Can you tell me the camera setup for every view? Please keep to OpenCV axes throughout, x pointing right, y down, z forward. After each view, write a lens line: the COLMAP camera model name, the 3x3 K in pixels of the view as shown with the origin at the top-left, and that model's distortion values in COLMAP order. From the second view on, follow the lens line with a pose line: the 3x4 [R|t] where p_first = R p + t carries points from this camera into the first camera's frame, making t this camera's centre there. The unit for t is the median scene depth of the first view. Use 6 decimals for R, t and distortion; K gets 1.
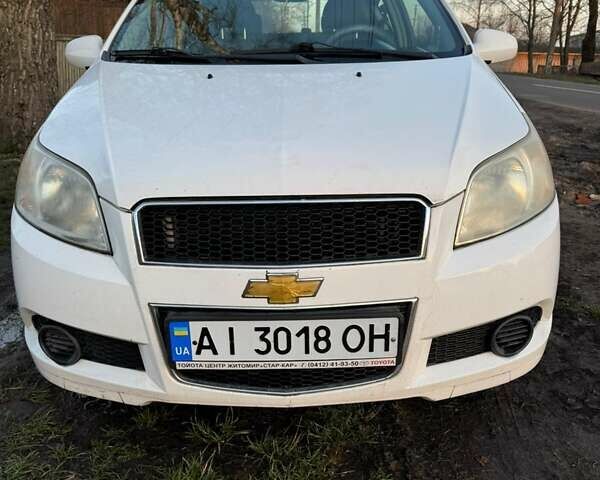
lens RADIAL K [[560.3, 0, 300.0], [0, 560.3, 240.0], [0, 0, 1]] dist [0.143363, -0.239433]
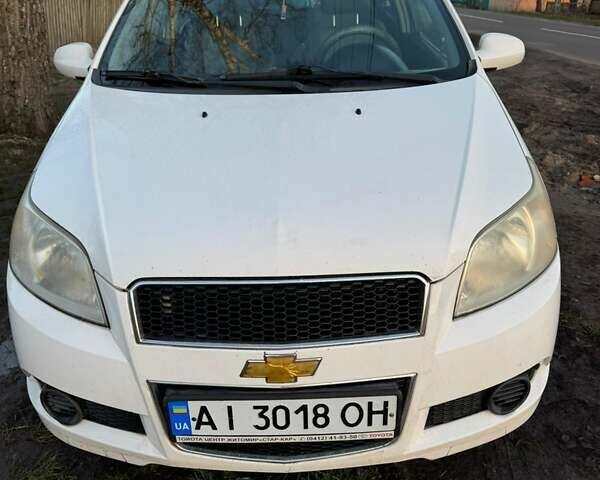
lens RADIAL K [[560.3, 0, 300.0], [0, 560.3, 240.0], [0, 0, 1]] dist [0.143363, -0.239433]
pose [[0.999973, -0.007059, -0.002205, 0.006404], [0.007248, 0.994733, 0.102242, -0.224186], [0.001471, -0.102255, 0.994757, 0.024820]]
